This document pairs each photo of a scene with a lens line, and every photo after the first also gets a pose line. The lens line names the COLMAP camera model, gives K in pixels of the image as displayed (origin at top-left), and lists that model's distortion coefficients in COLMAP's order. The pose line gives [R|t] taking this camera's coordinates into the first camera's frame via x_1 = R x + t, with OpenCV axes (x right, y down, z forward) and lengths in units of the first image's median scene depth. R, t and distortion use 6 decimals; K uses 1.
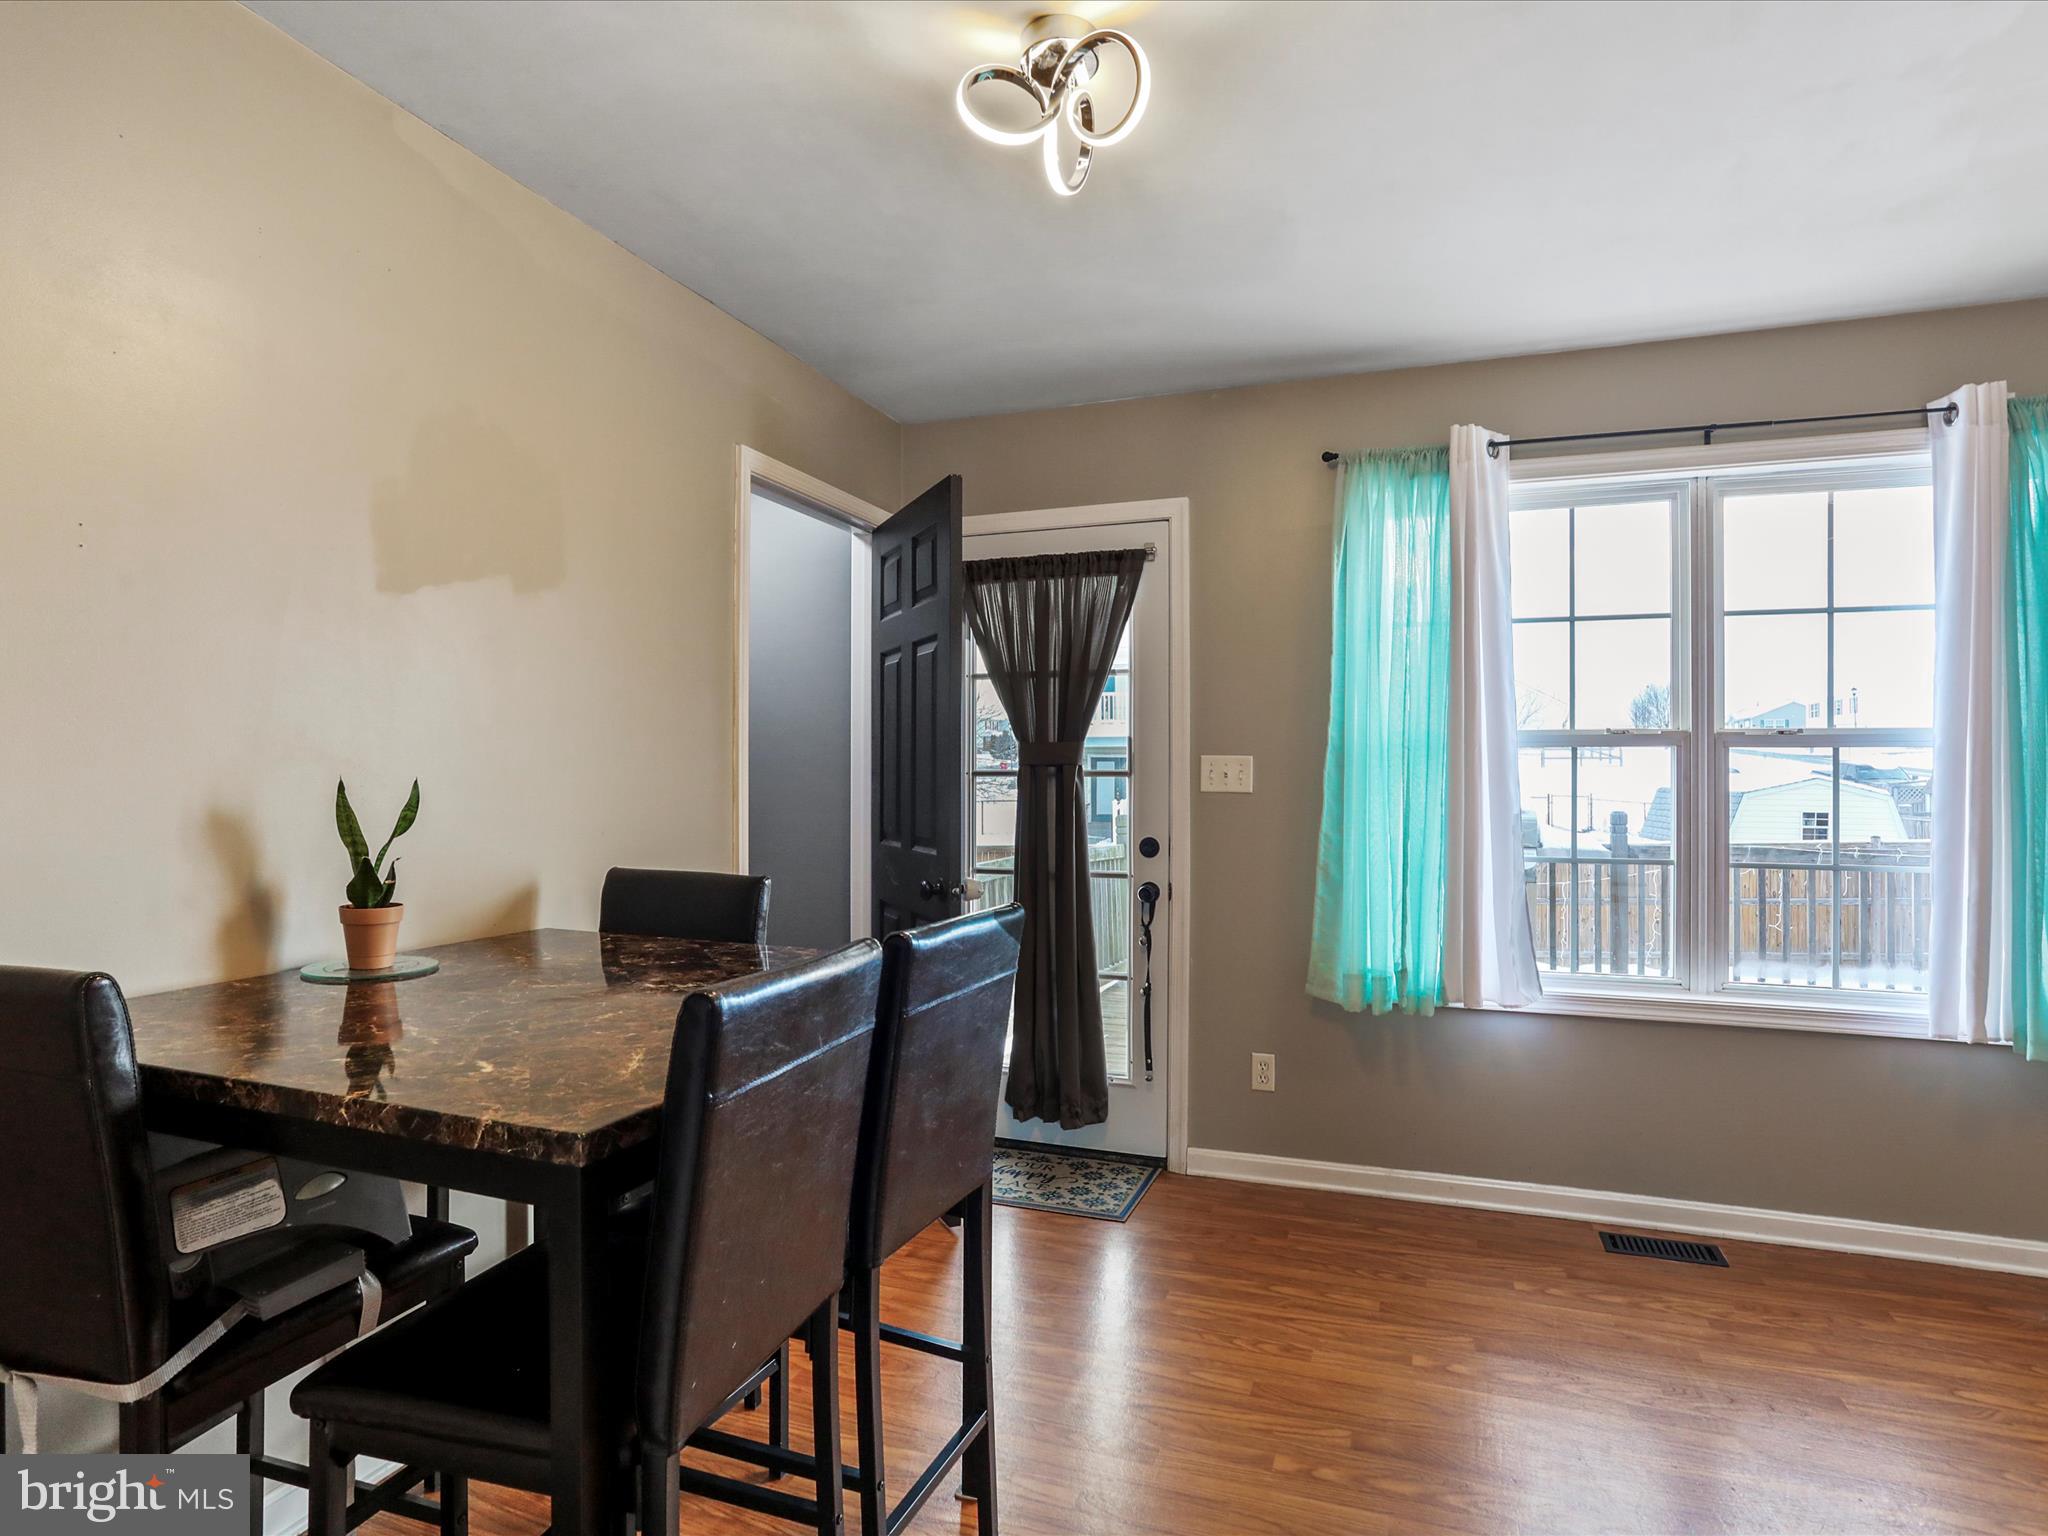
lens RADIAL K [[1111.9, 0, 1024.0], [0, 1111.9, 768.0], [0, 0, 1]] dist [-0.057733, 0.025114]
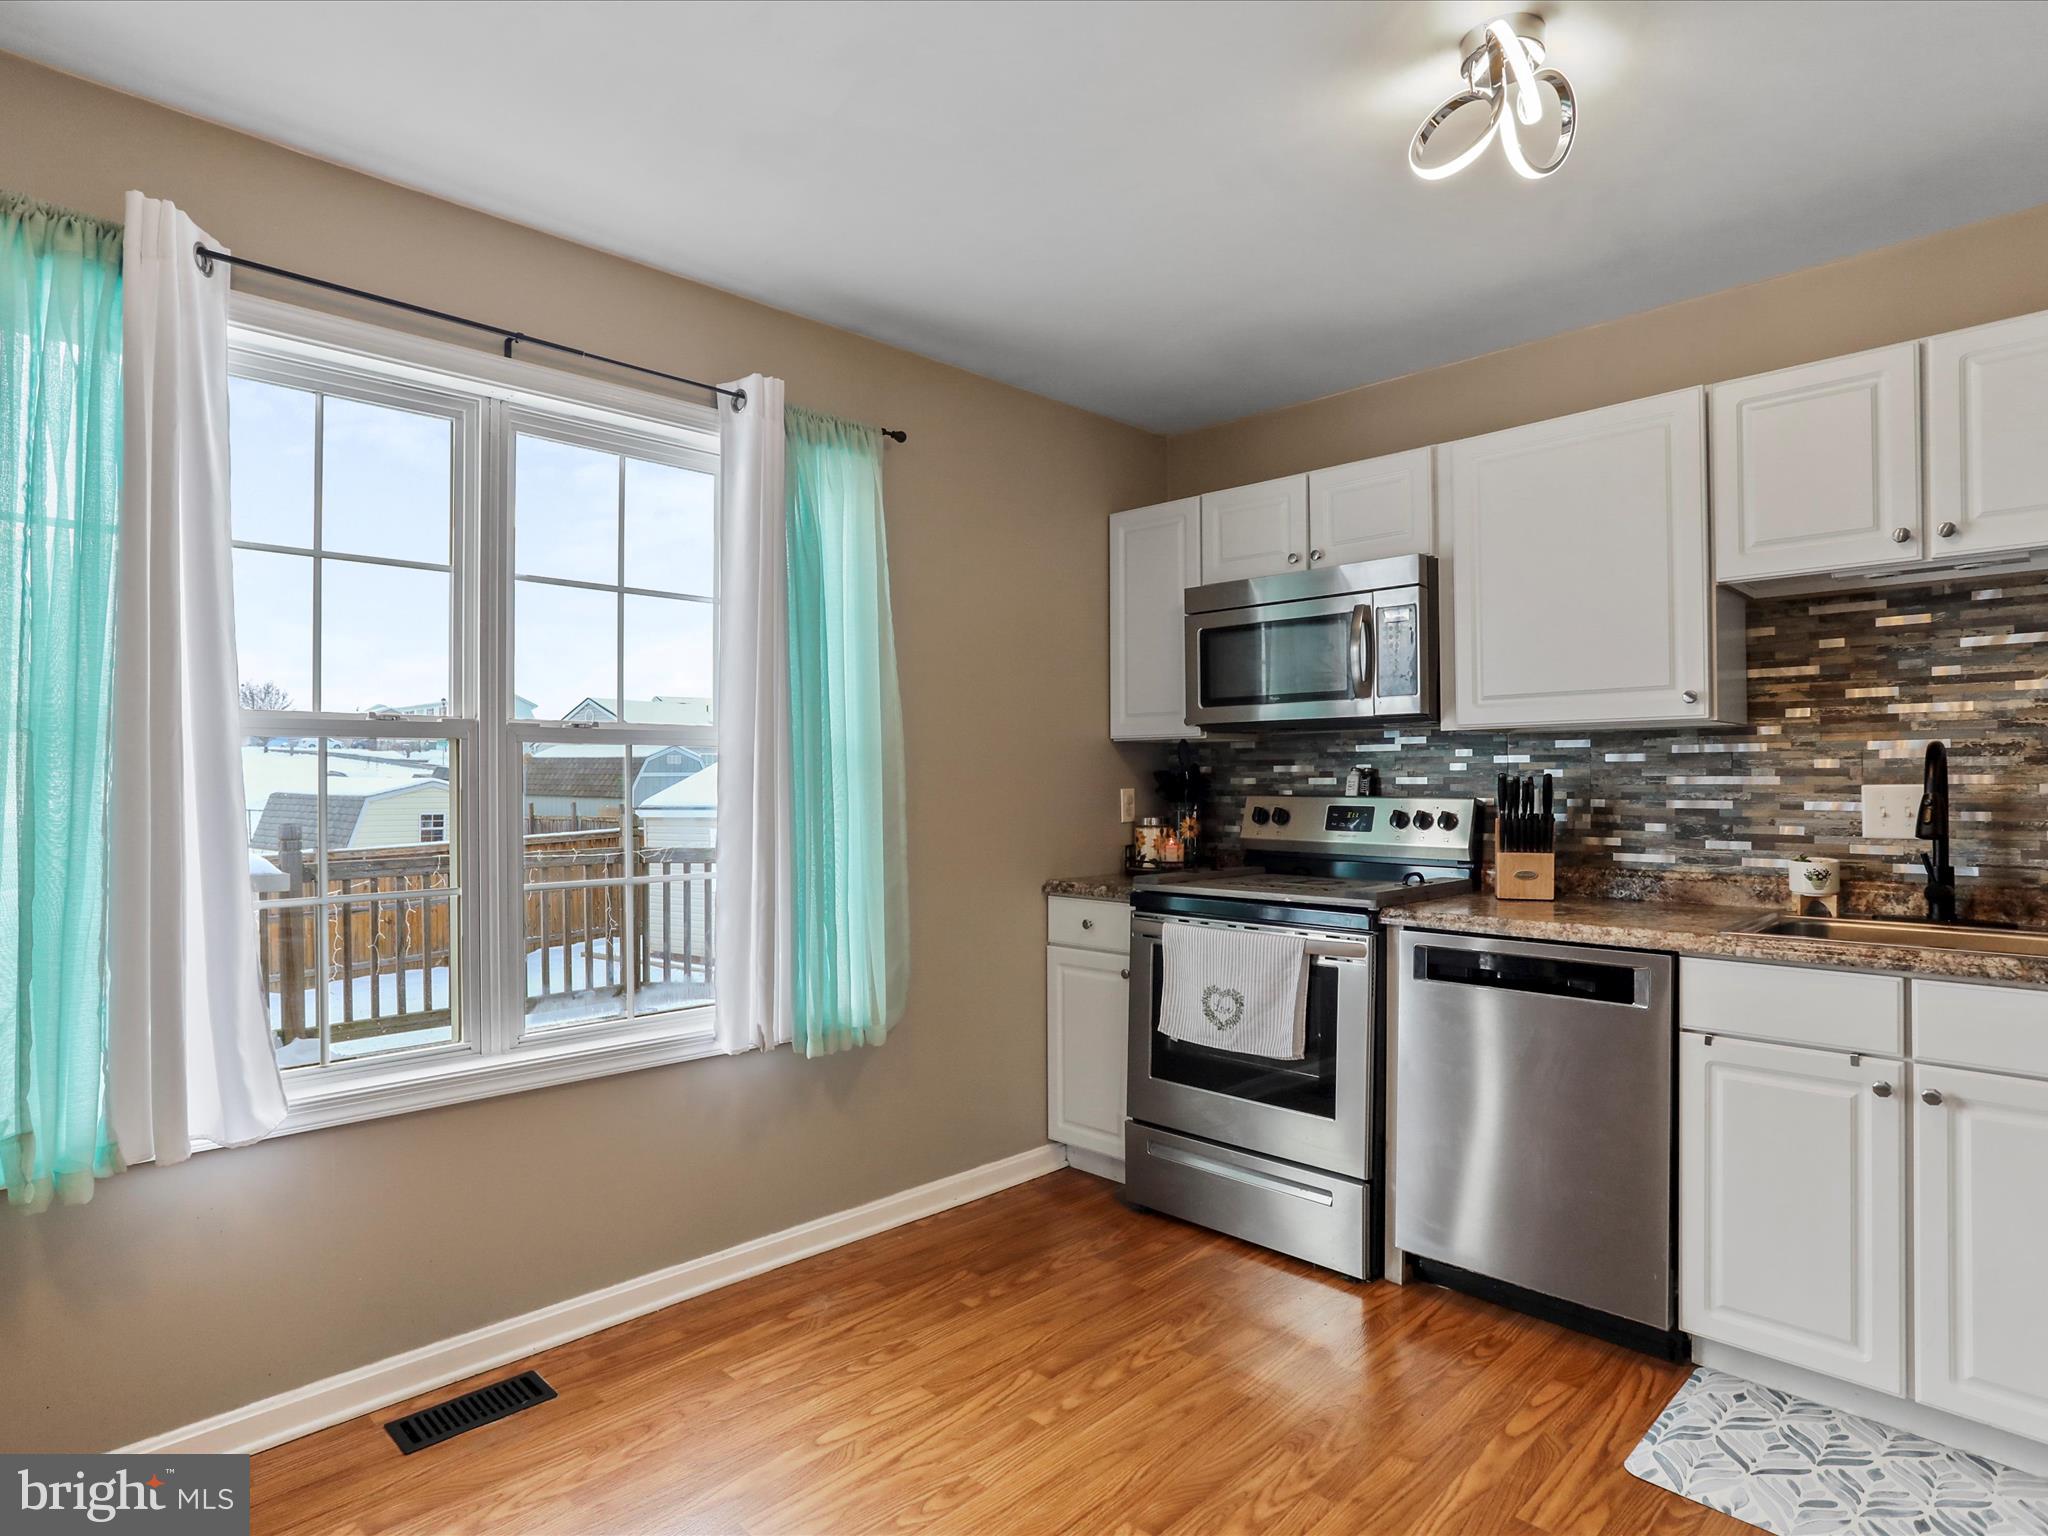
lens RADIAL K [[1111.9, 0, 1024.0], [0, 1111.9, 768.0], [0, 0, 1]] dist [-0.057733, 0.025114]
pose [[0.415594, 0.000790, 0.909550, 0.062763], [0.003147, 0.999992, -0.002306, 0.003189], [-0.909545, 0.003821, 0.415588, 0.323536]]
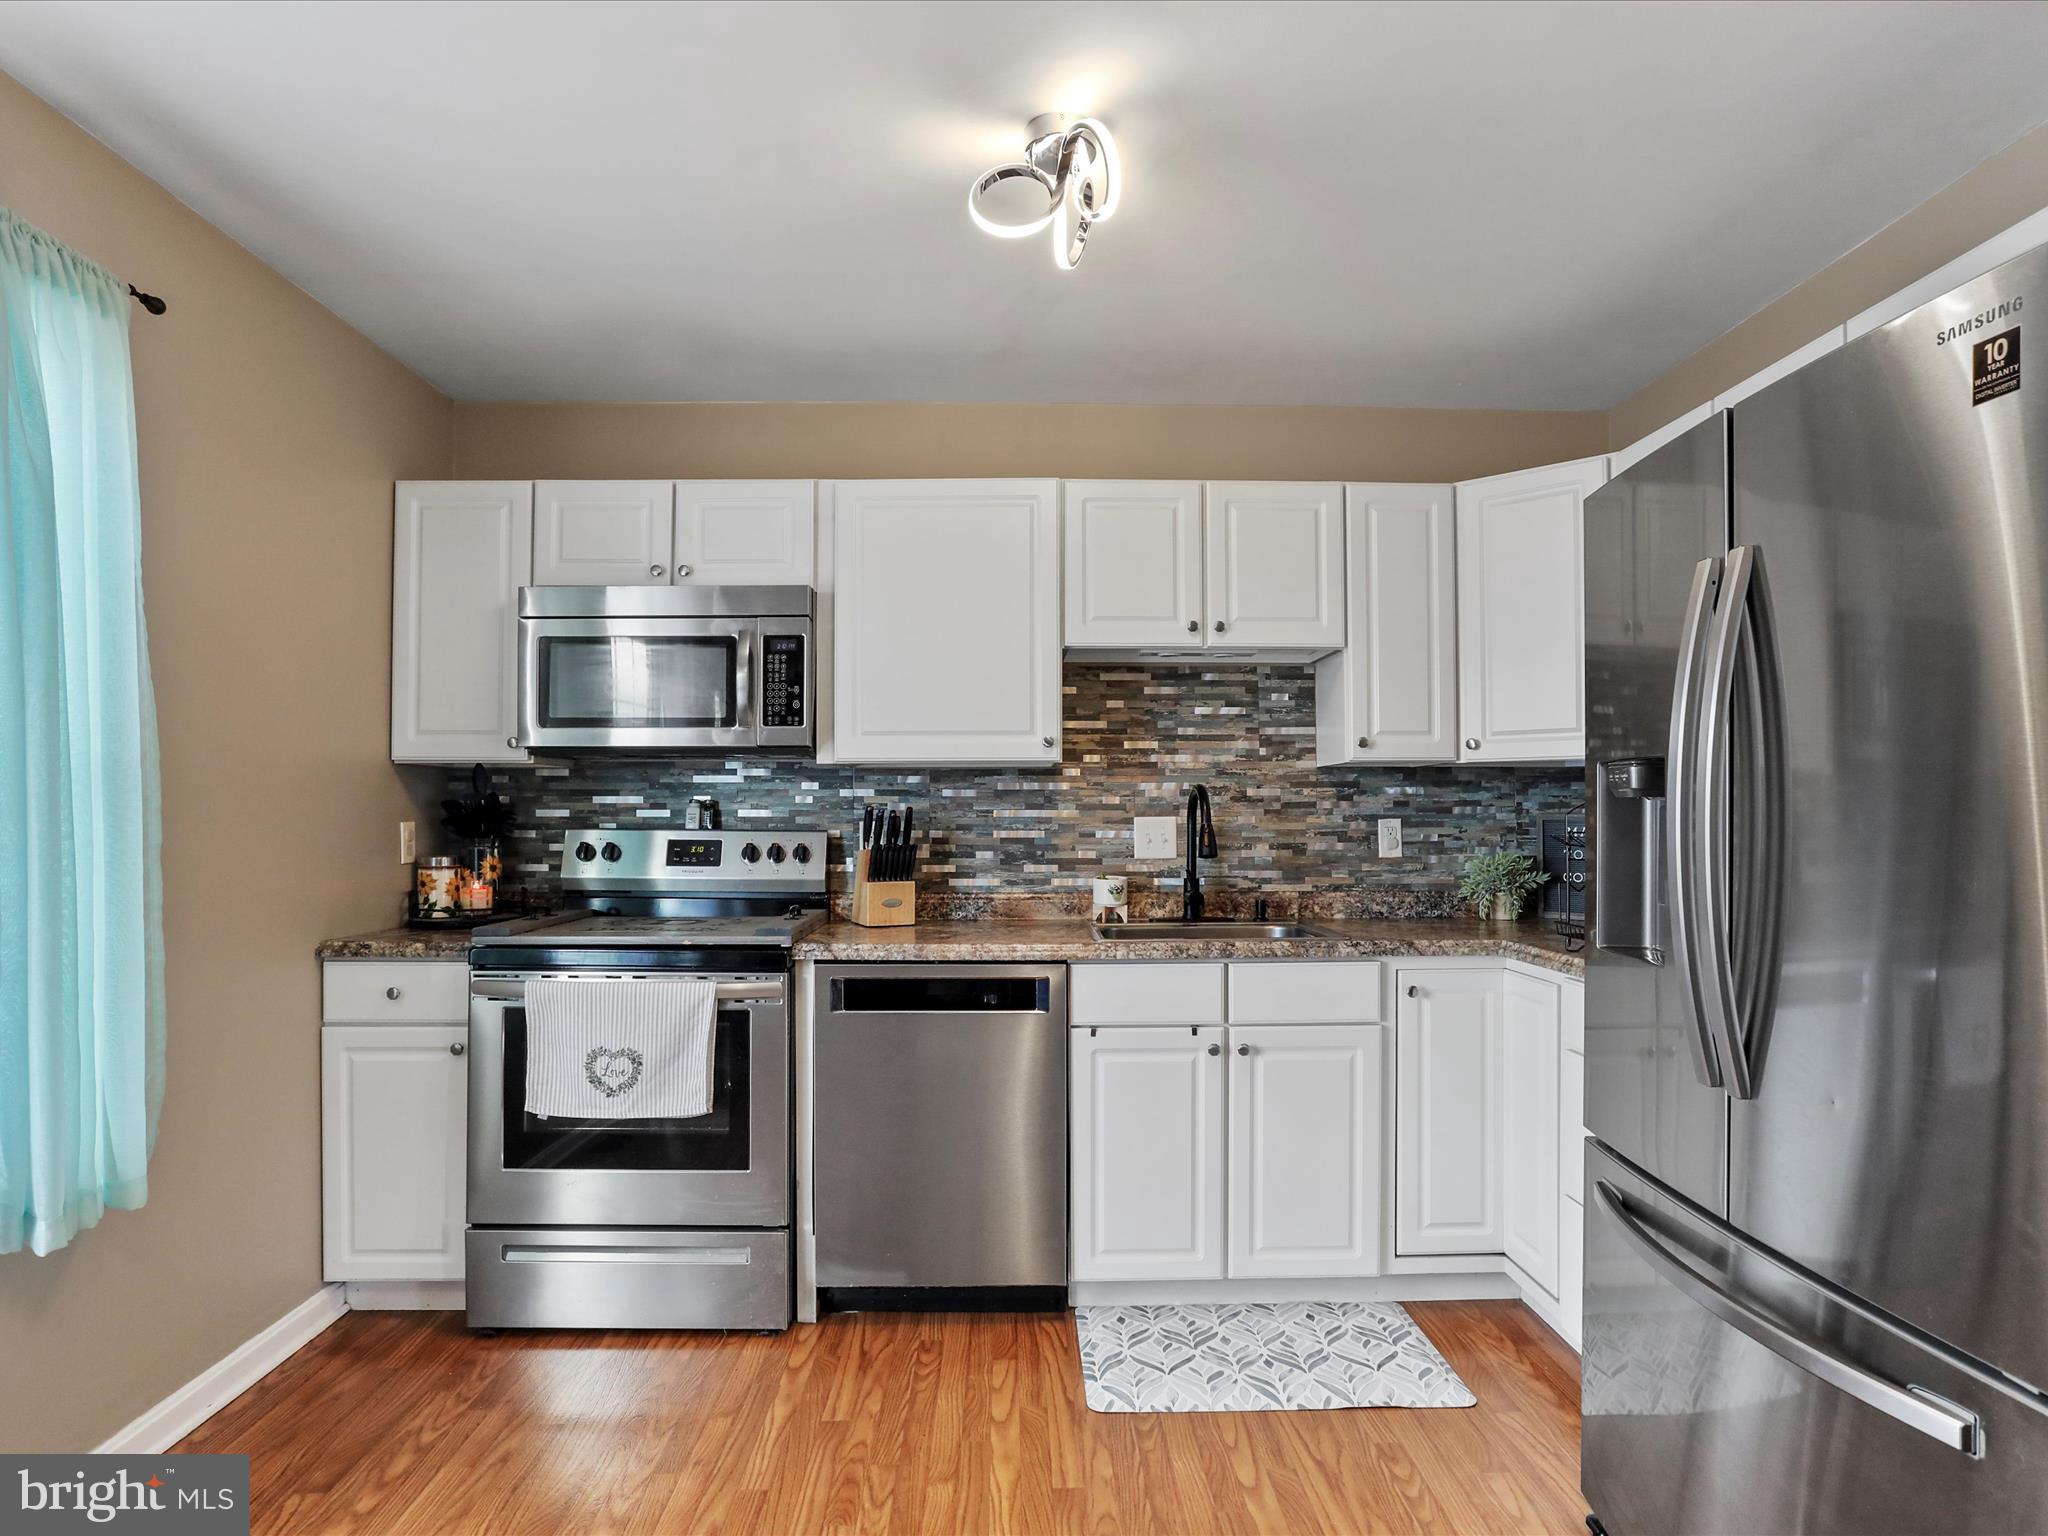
lens RADIAL K [[1118.7, 0, 1021.2], [0, 1118.7, 790.1], [0, 0, 1]] dist [-0.109173, 0.085164]
pose [[-0.371301, 0.011848, 0.928437, 0.117434], [-0.005362, 0.999875, -0.014904, 0.006806], [-0.928497, -0.010512, -0.371191, 0.600279]]
